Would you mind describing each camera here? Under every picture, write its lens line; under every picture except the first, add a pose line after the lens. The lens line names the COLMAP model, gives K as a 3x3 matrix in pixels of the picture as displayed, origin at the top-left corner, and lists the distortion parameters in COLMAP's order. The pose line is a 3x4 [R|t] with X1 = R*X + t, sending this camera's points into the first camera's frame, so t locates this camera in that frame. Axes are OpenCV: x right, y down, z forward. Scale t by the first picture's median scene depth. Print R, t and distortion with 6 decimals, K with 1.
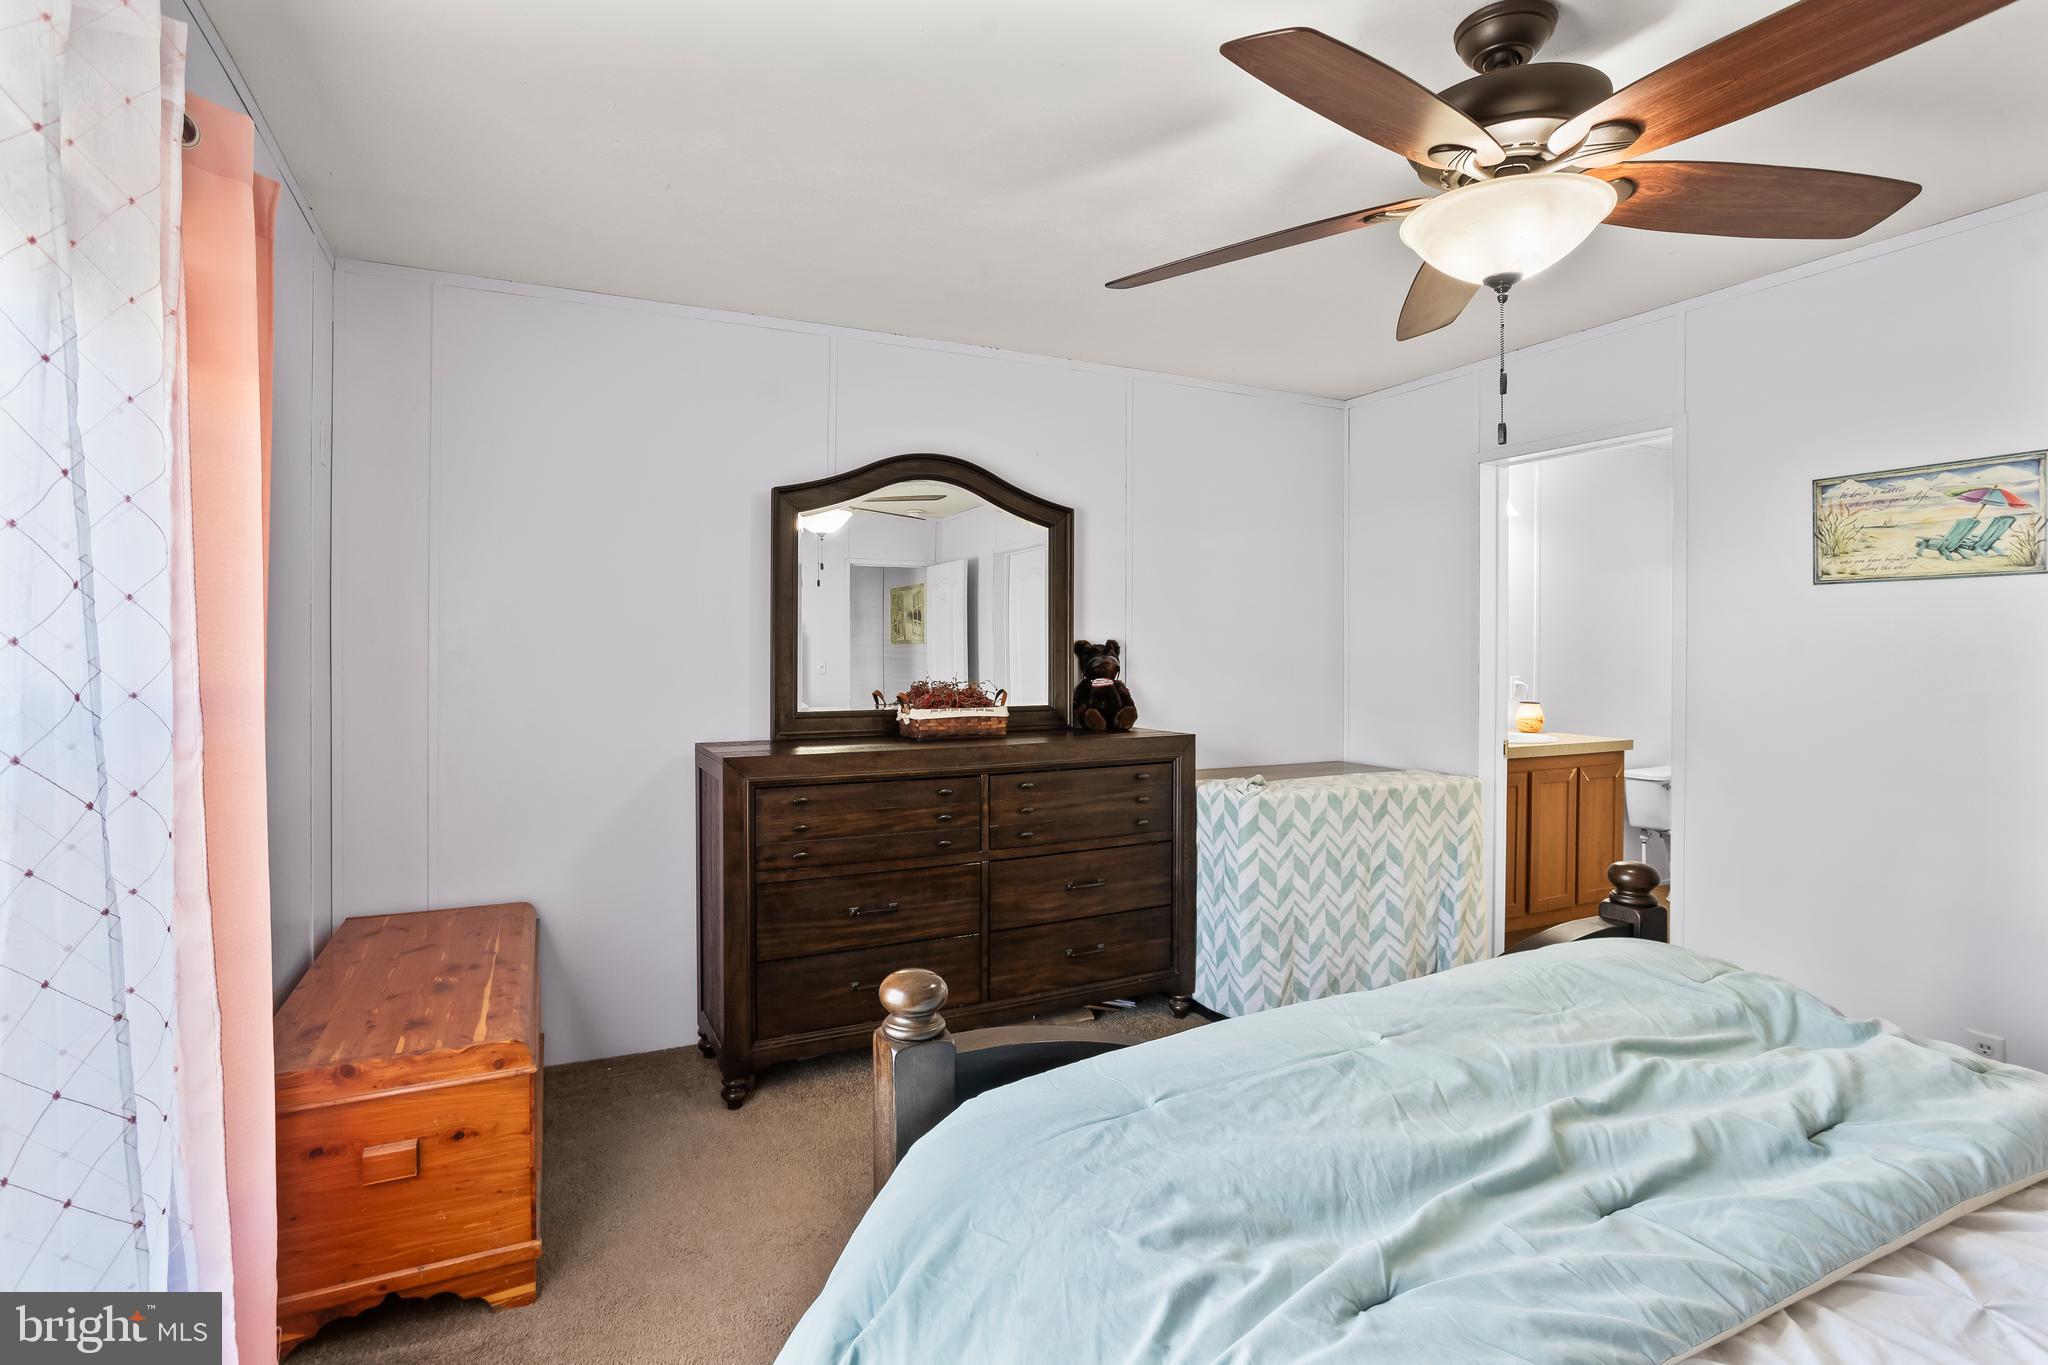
lens RADIAL K [[995.5, 0, 1049.5], [0, 995.5, 655.7], [0, 0, 1]] dist [-0.030305, 0.007544]
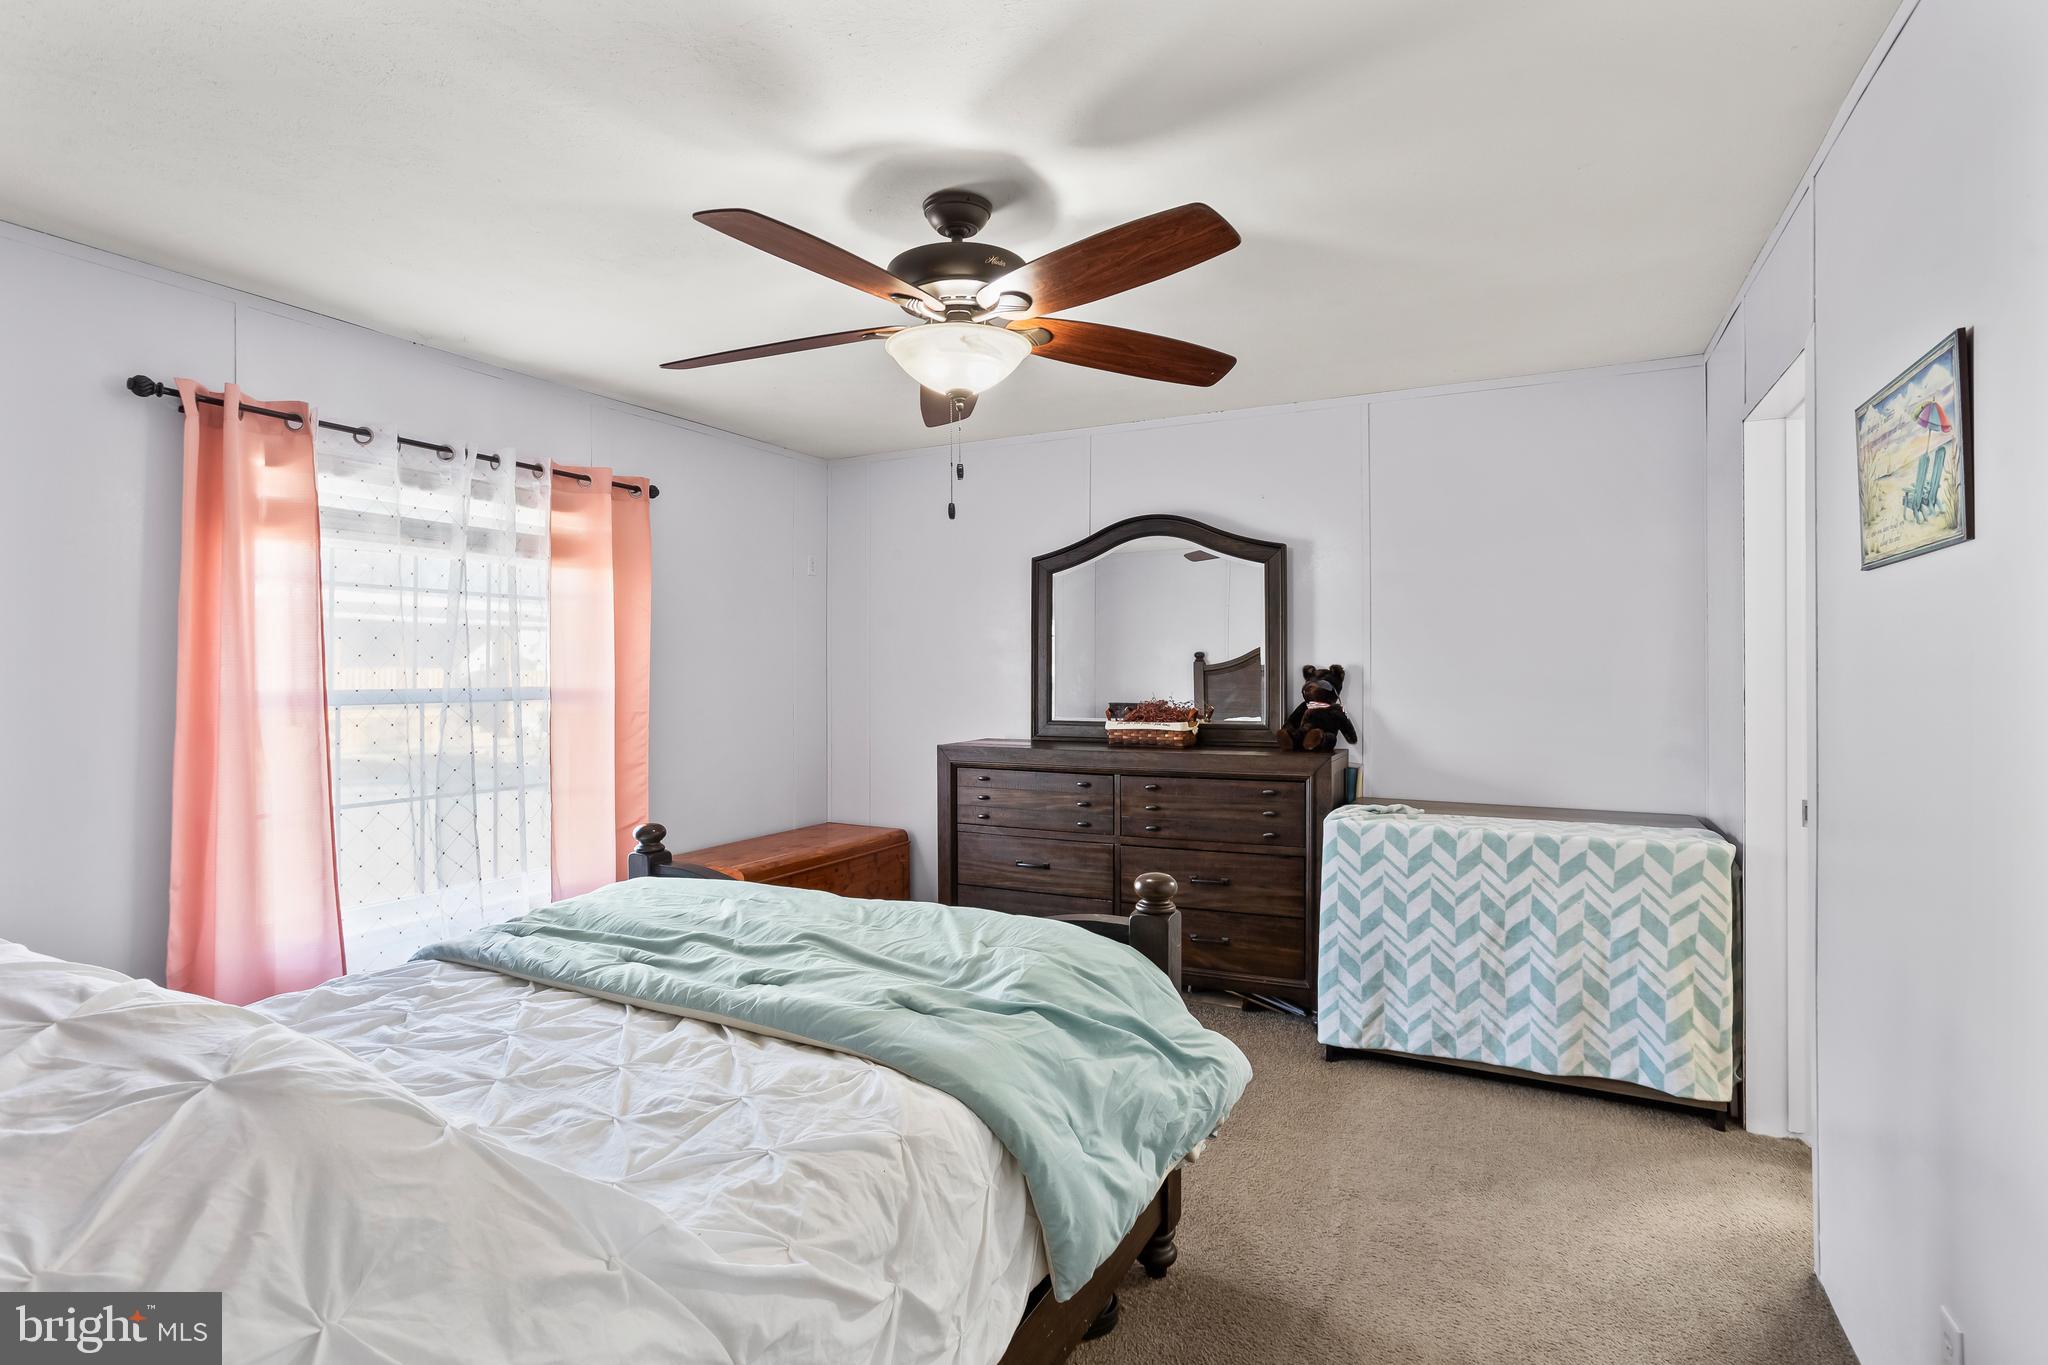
lens RADIAL K [[995.5, 0, 1014.3], [0, 995.5, 669.8], [0, 0, 1]] dist [-0.030305, 0.007544]
pose [[0.596254, -0.005578, -0.802776, 0.799902], [-0.003317, 0.999950, -0.009411, 0.000491], [0.802789, 0.008274, 0.596206, 0.139653]]
